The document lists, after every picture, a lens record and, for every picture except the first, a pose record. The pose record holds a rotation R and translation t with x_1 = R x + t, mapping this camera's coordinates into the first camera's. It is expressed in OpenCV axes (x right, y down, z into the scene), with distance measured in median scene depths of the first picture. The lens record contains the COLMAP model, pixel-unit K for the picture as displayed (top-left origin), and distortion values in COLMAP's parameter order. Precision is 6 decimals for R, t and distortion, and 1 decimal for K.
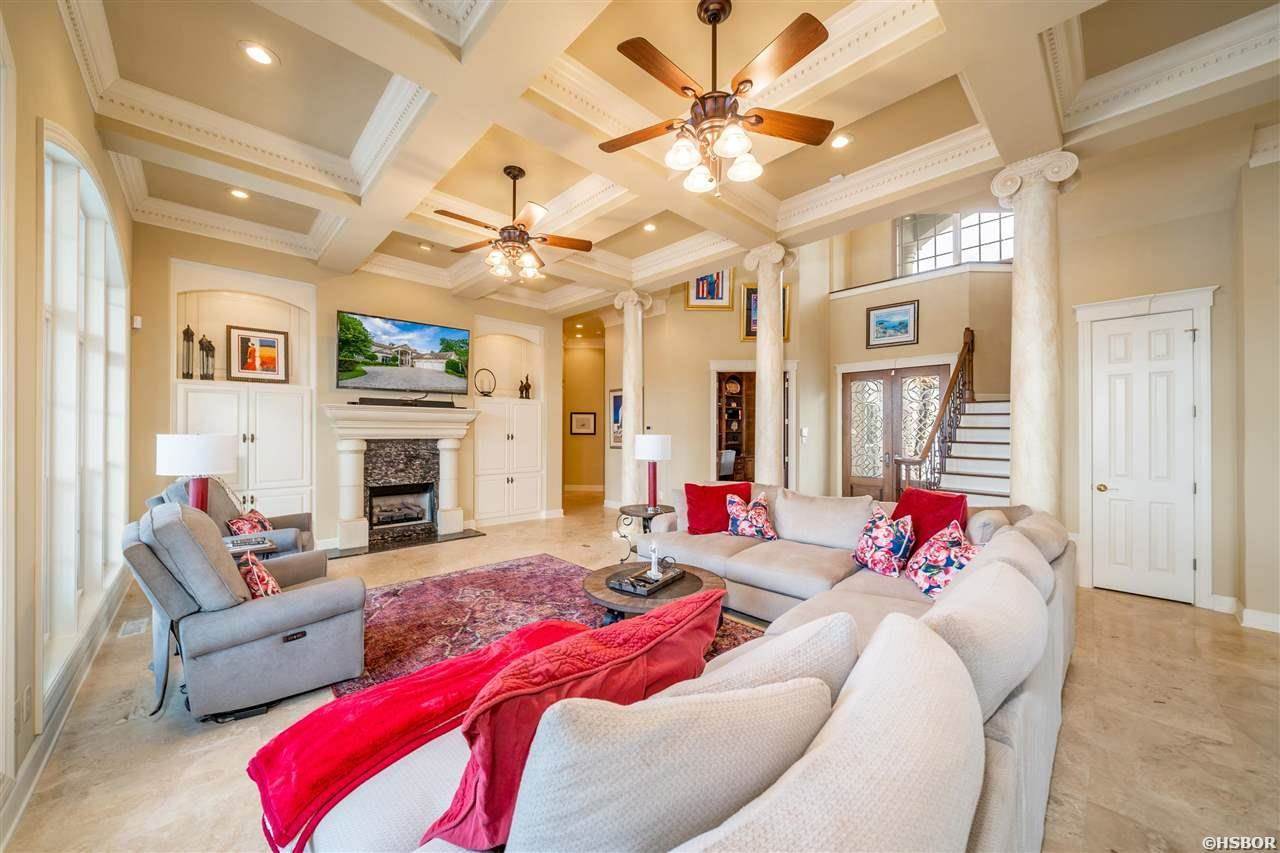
lens RADIAL K [[461.5, 0, 640.0], [0, 461.5, 426.5], [0, 0, 1]] dist [-0.000317, 0.000008]
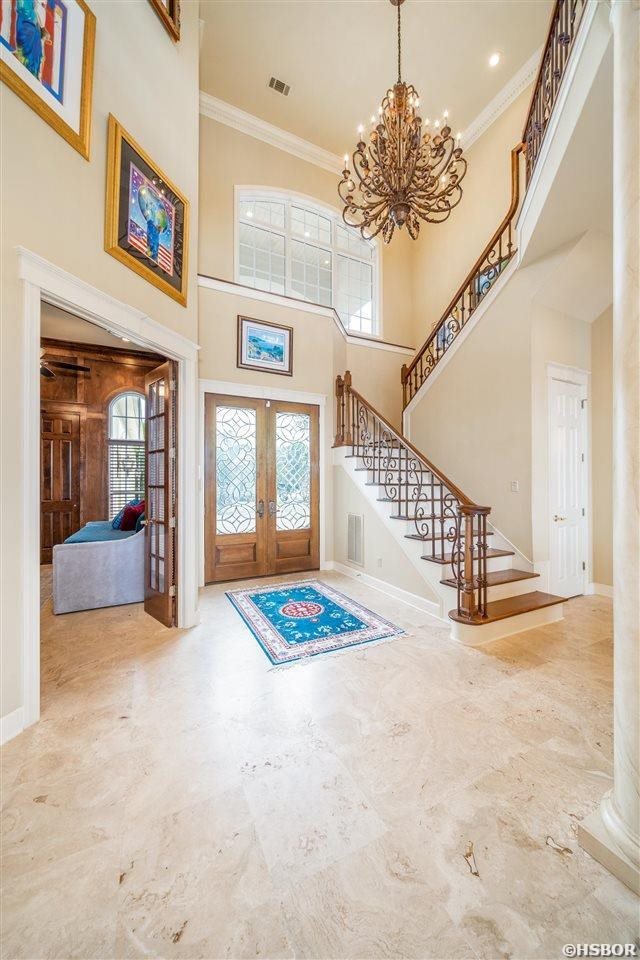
lens RADIAL K [[346.2, 0, 320.0], [0, 346.2, 480.0], [0, 0, 1]] dist [-0.000317, 0.000008]
pose [[0.293861, 0.000920, 0.955848, -0.032188], [-0.008379, 0.999964, 0.001613, 0.026252], [-0.955811, -0.008483, 0.293858, 0.981257]]
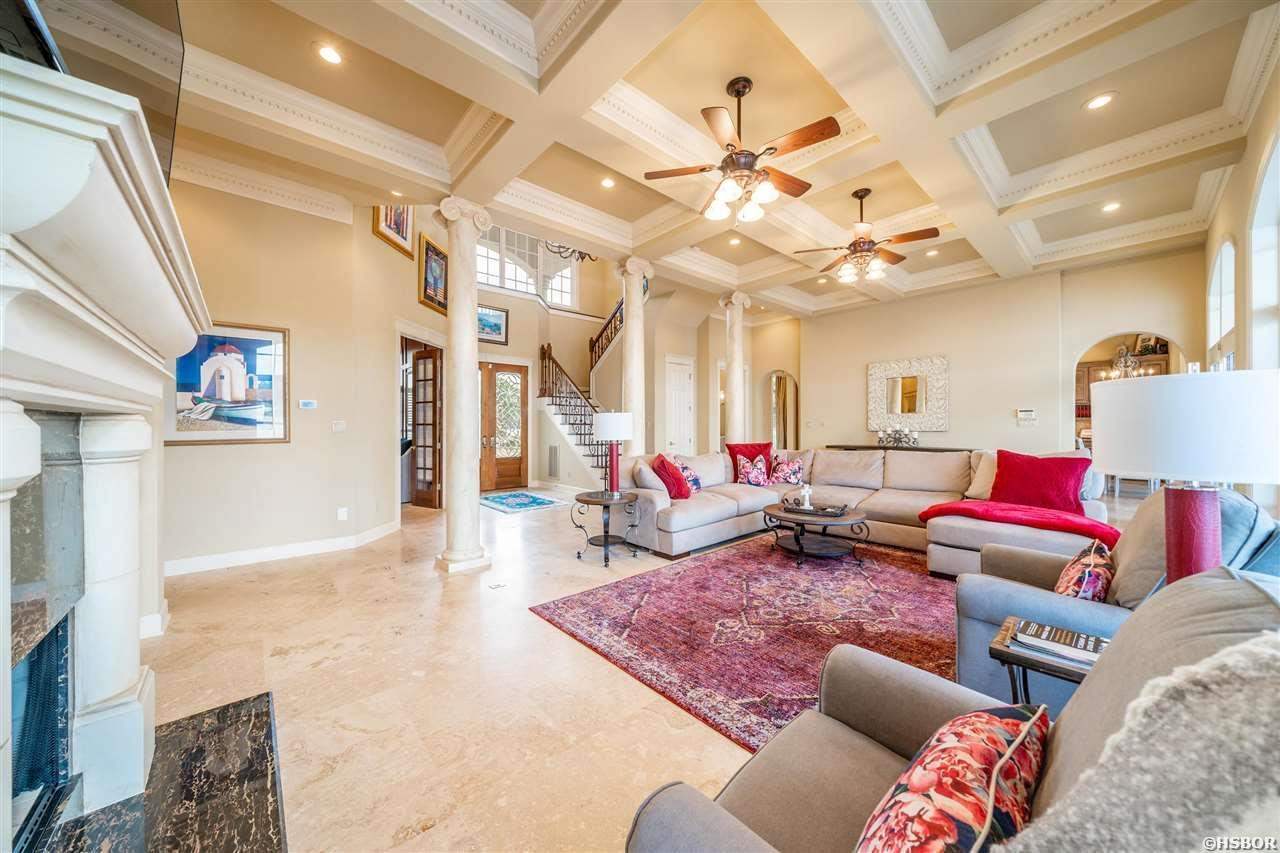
lens RADIAL K [[437.9, 0, 640.0], [0, 437.9, 426.5], [0, 0, 1]] dist [-0.000337, -0.000009]
pose [[0.031112, -0.006708, 0.999493, -0.730468], [-0.013267, 0.999887, 0.007124, 0.030905], [-0.999428, -0.013482, 0.031019, 0.796020]]
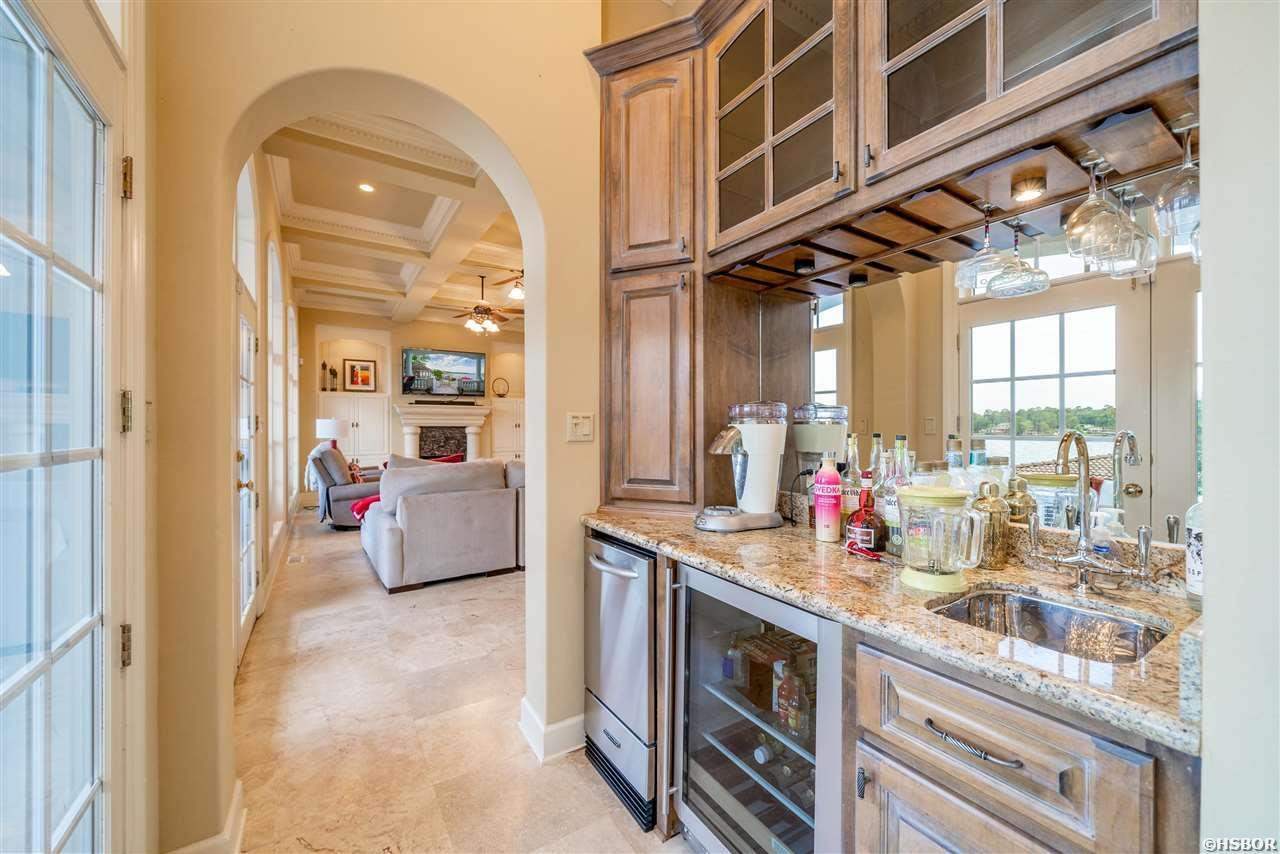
lens RADIAL K [[487.3, 0, 640.0], [0, 487.3, 427.0], [0, 0, 1]] dist [-0.000306, -0.000080]
pose [[0.983316, -0.004008, -0.181860, 0.470125], [0.005500, 0.999955, 0.007698, 0.022165], [0.181821, -0.008570, 0.983294, -0.529021]]
